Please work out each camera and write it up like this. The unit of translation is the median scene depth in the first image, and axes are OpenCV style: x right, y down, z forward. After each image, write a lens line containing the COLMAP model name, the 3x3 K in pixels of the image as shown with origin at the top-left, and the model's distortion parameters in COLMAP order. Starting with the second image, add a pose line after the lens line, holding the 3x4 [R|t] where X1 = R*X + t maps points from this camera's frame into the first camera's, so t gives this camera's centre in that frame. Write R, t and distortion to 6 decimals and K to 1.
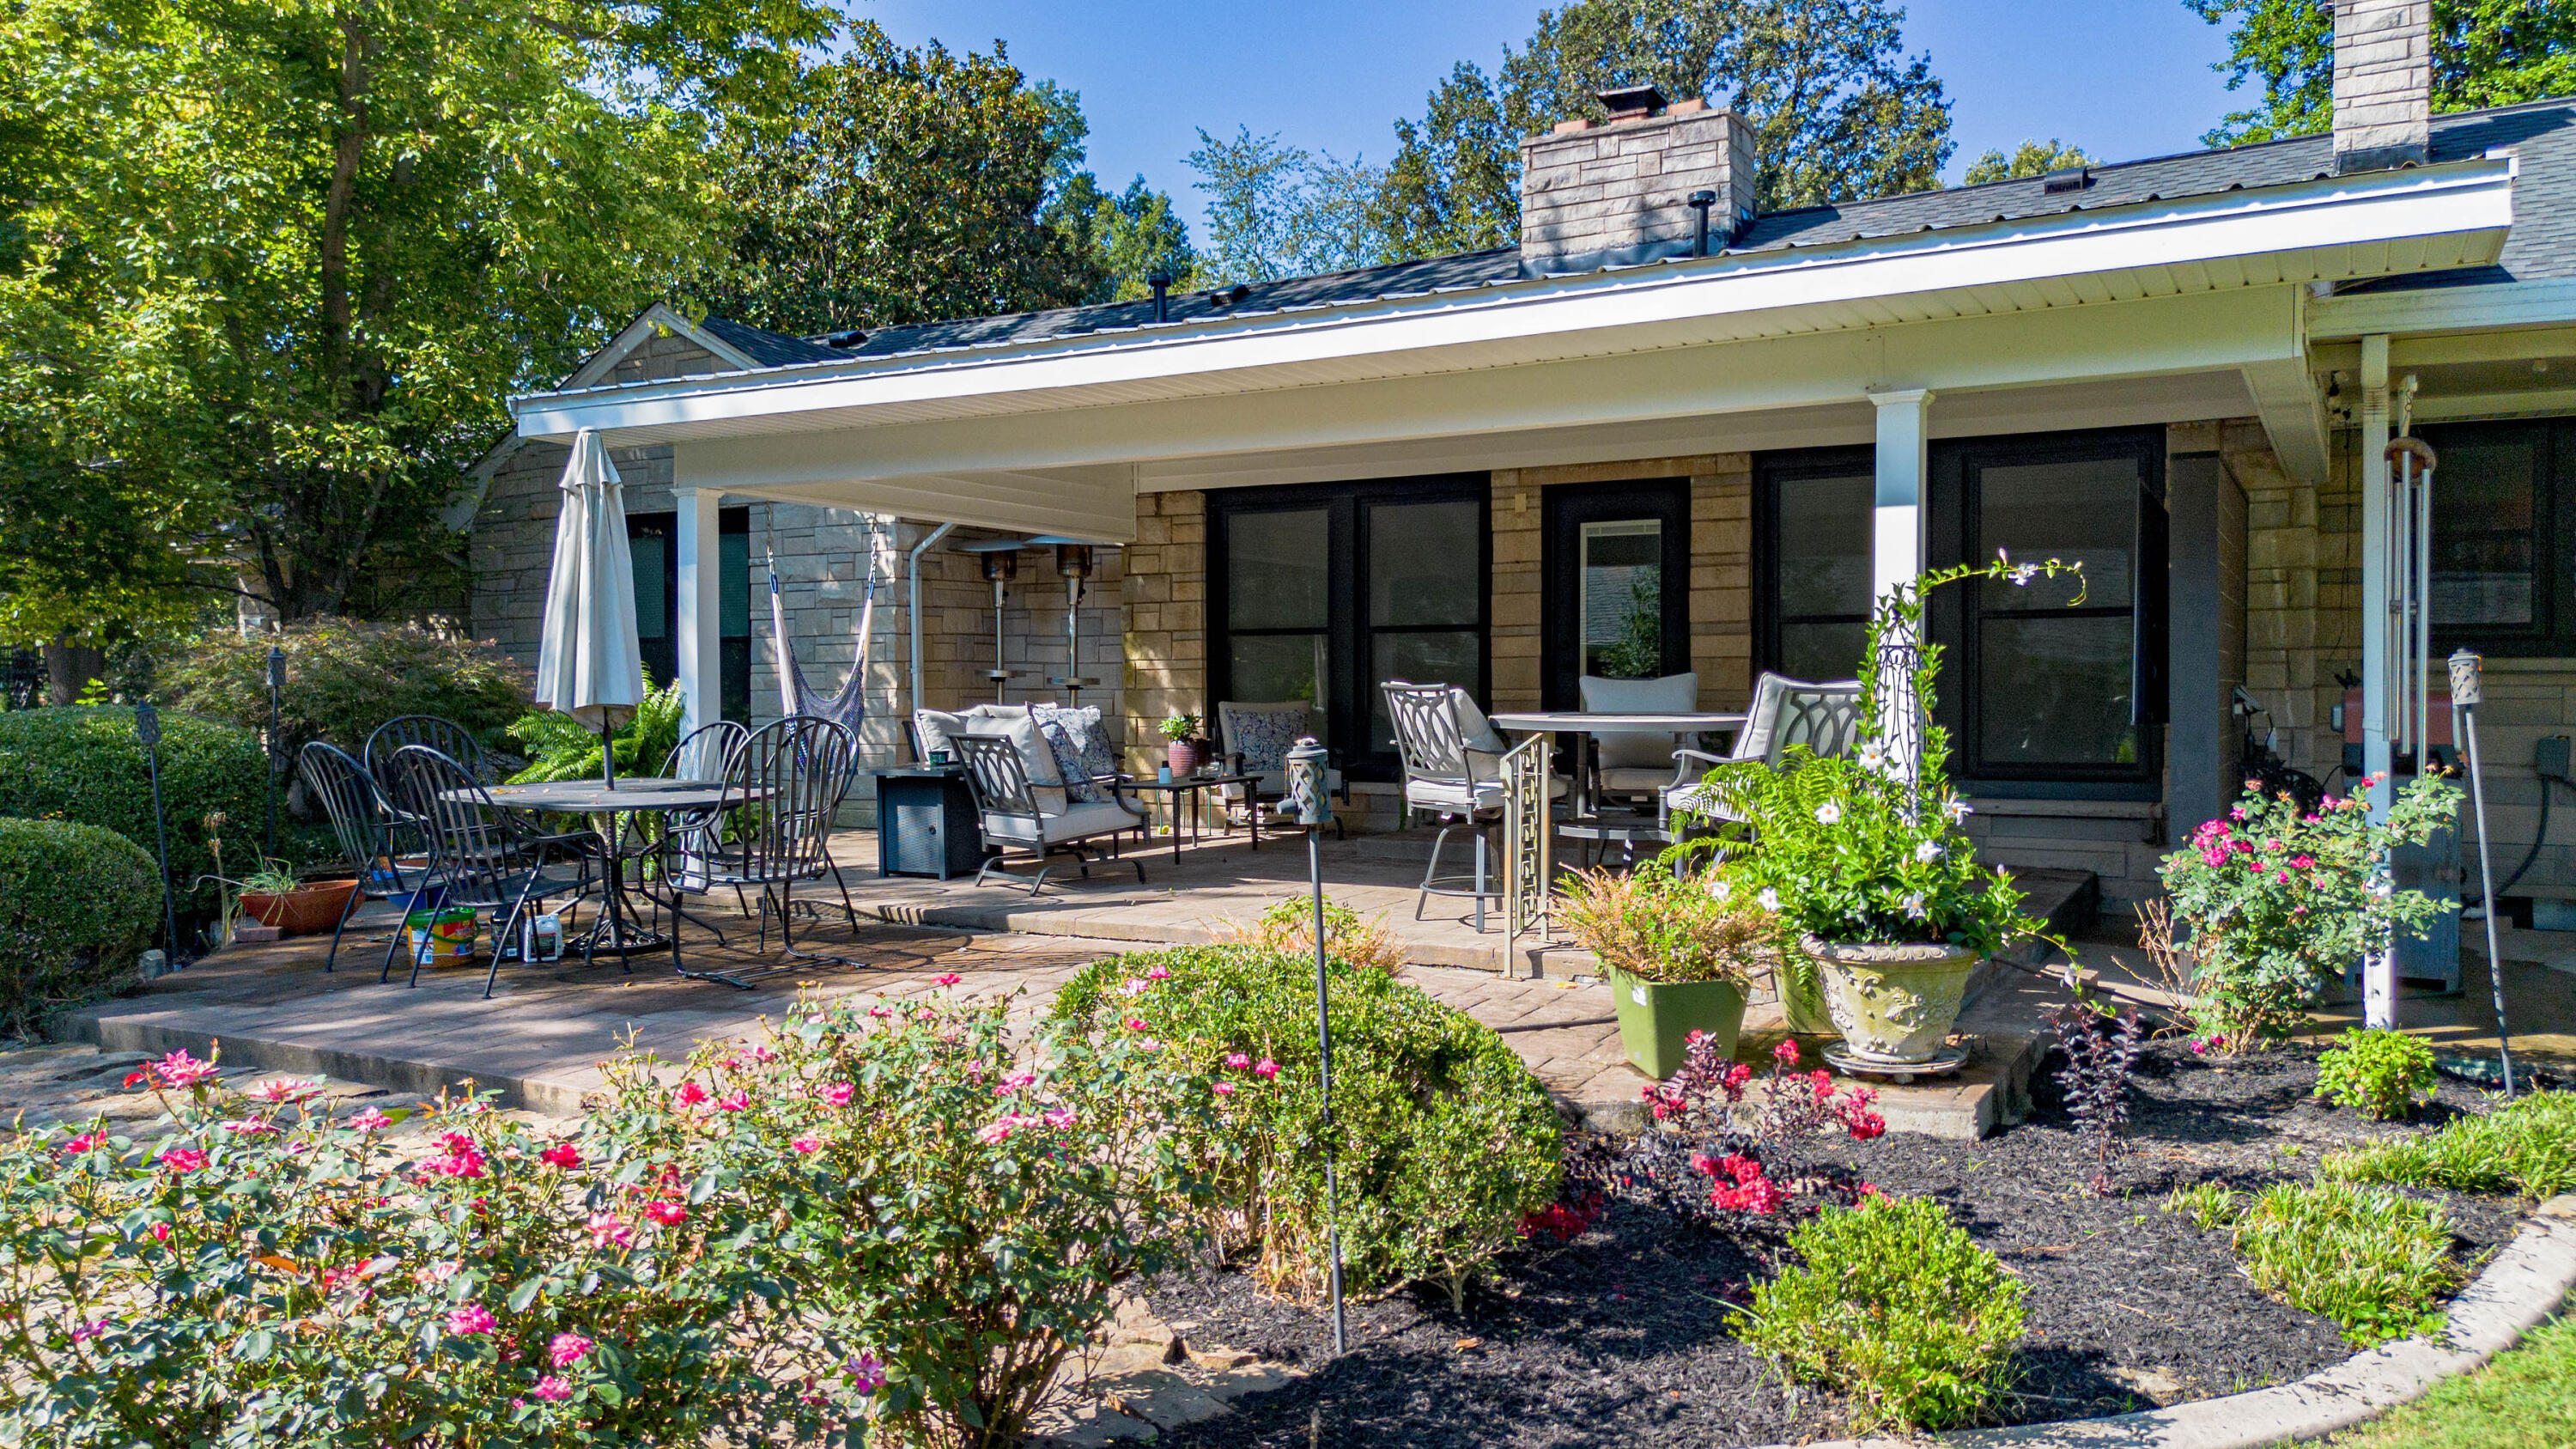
lens RADIAL K [[1844.3, 0, 1286.5], [0, 1844.3, 725.6], [0, 0, 1]] dist [-0.002975, -0.002098]
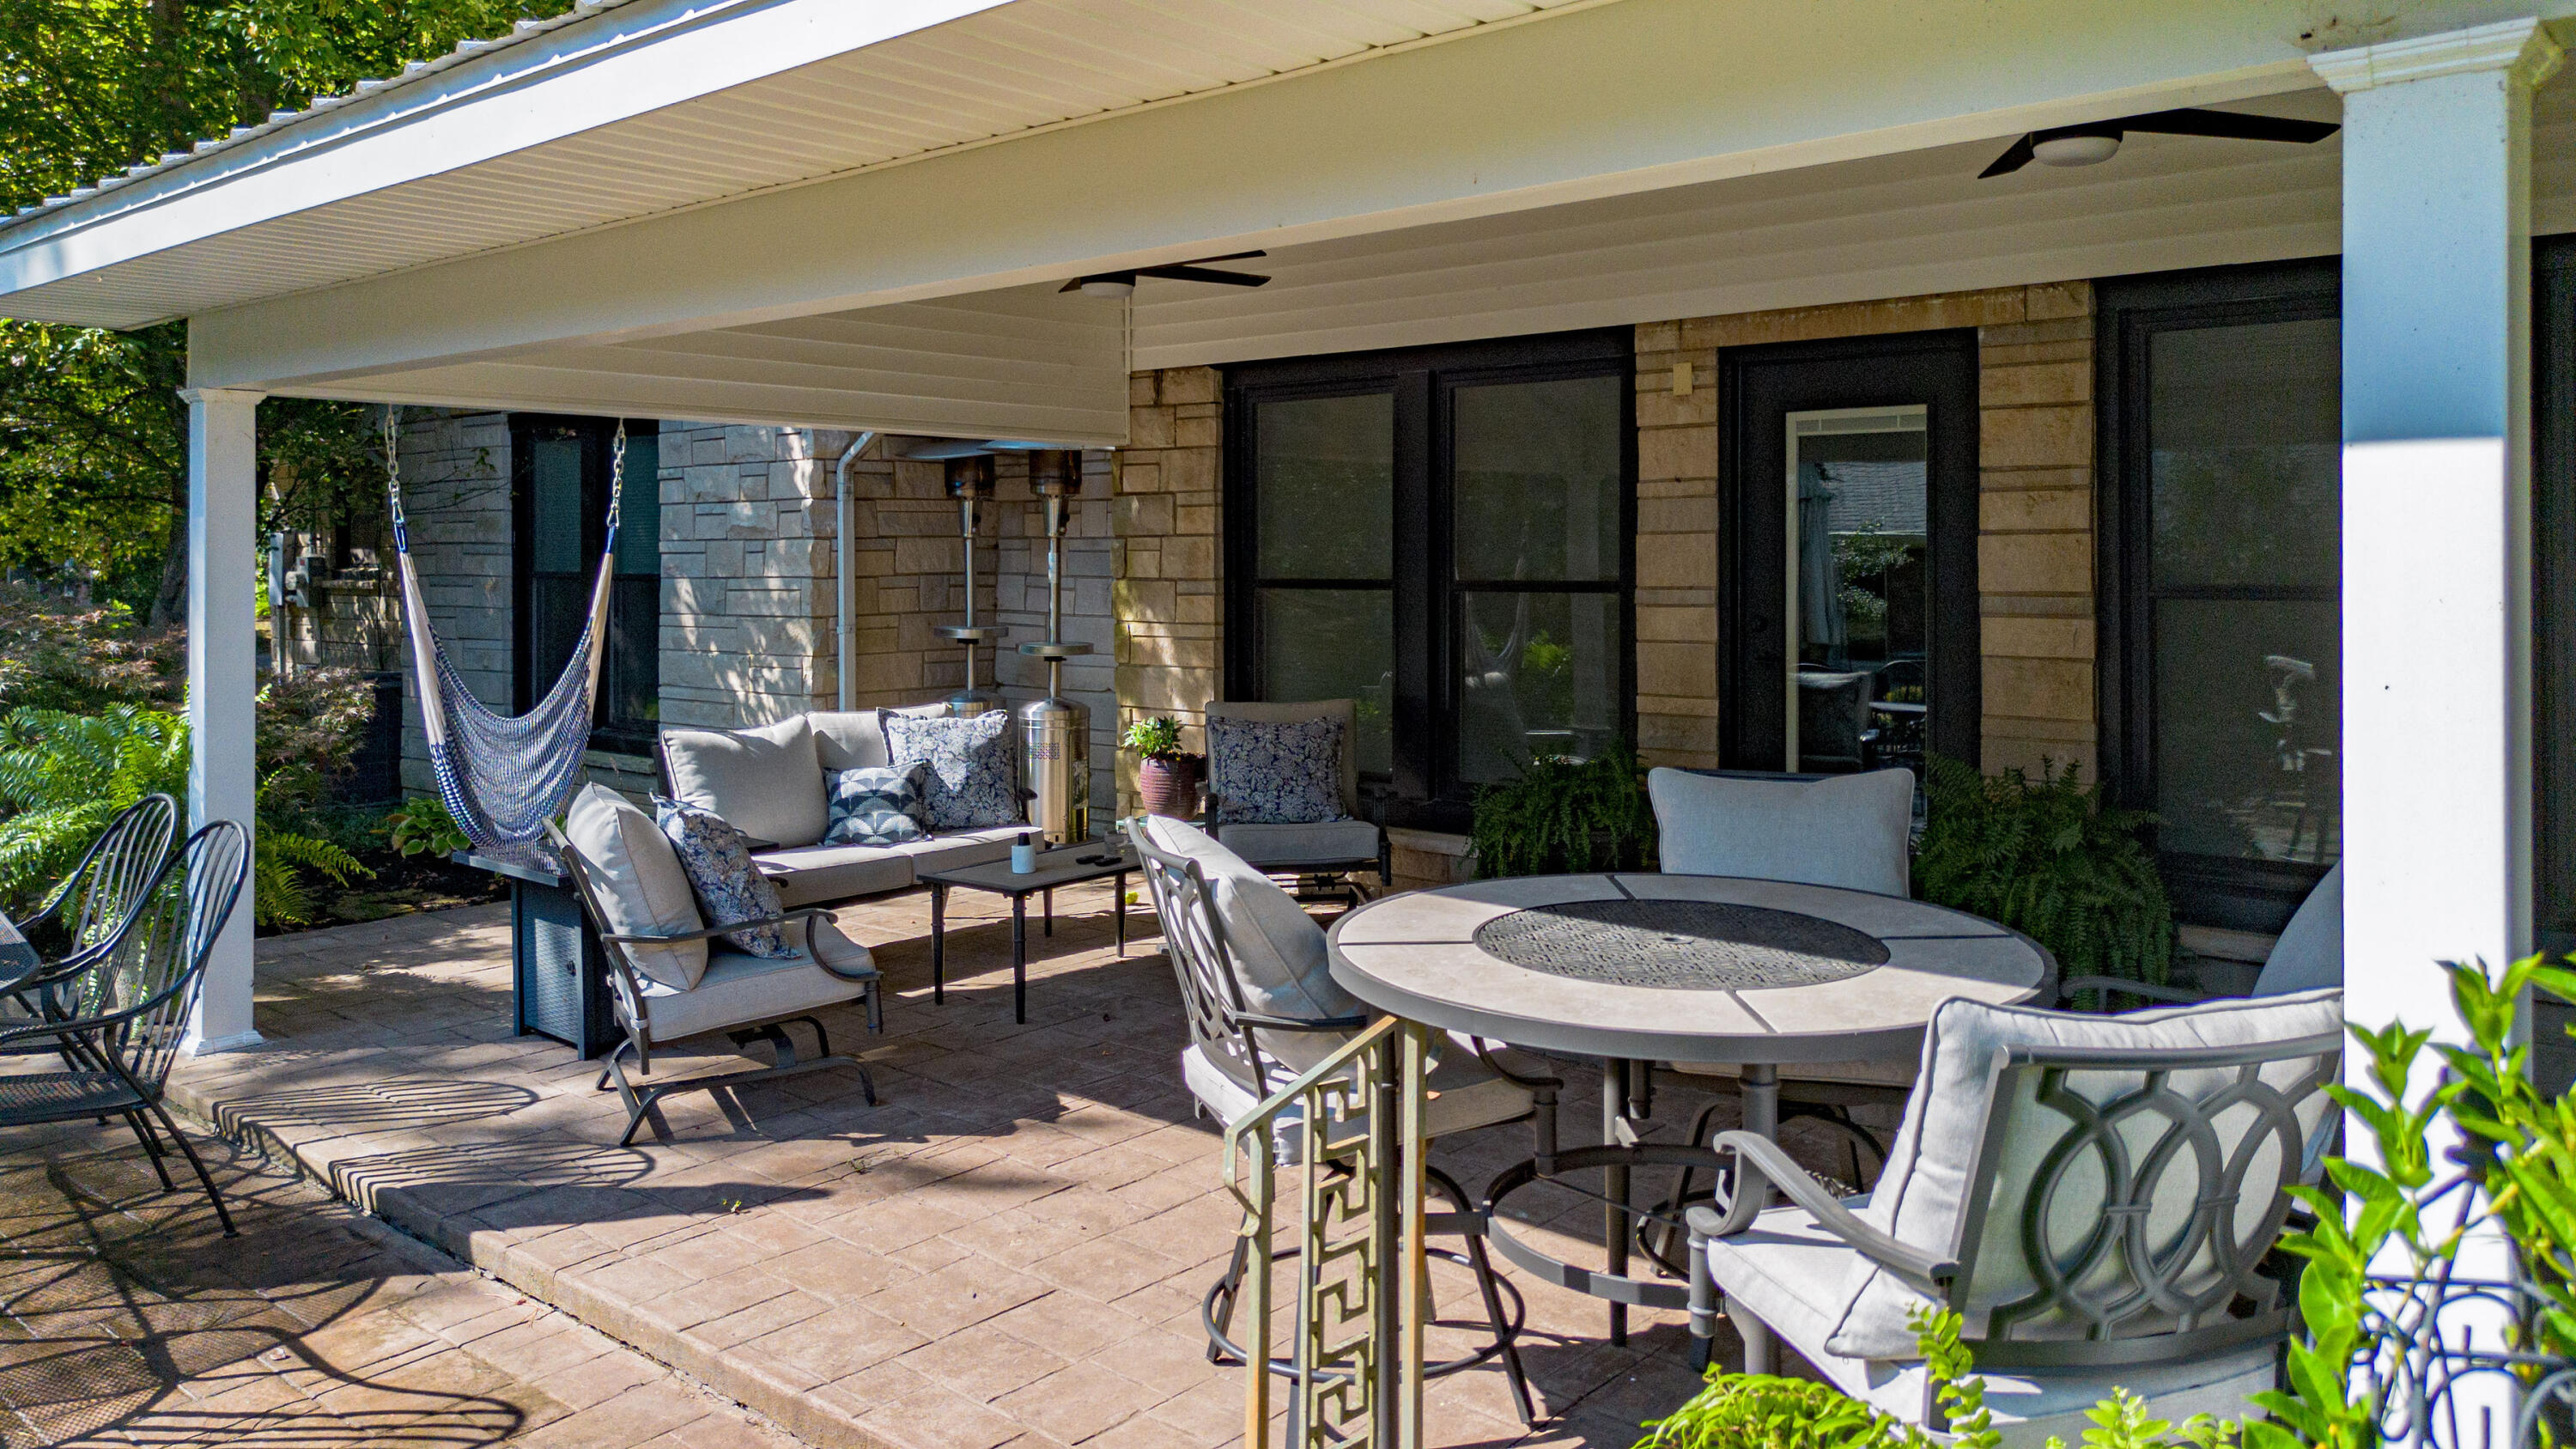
lens RADIAL K [[1844.3, 0, 1289.8], [0, 1844.3, 569.3], [0, 0, 1]] dist [-0.002975, -0.002098]
pose [[0.977564, 0.002575, -0.210623, 0.121584], [-0.004563, 0.999950, -0.008953, -0.051746], [0.210590, 0.009713, 0.977526, 0.382178]]
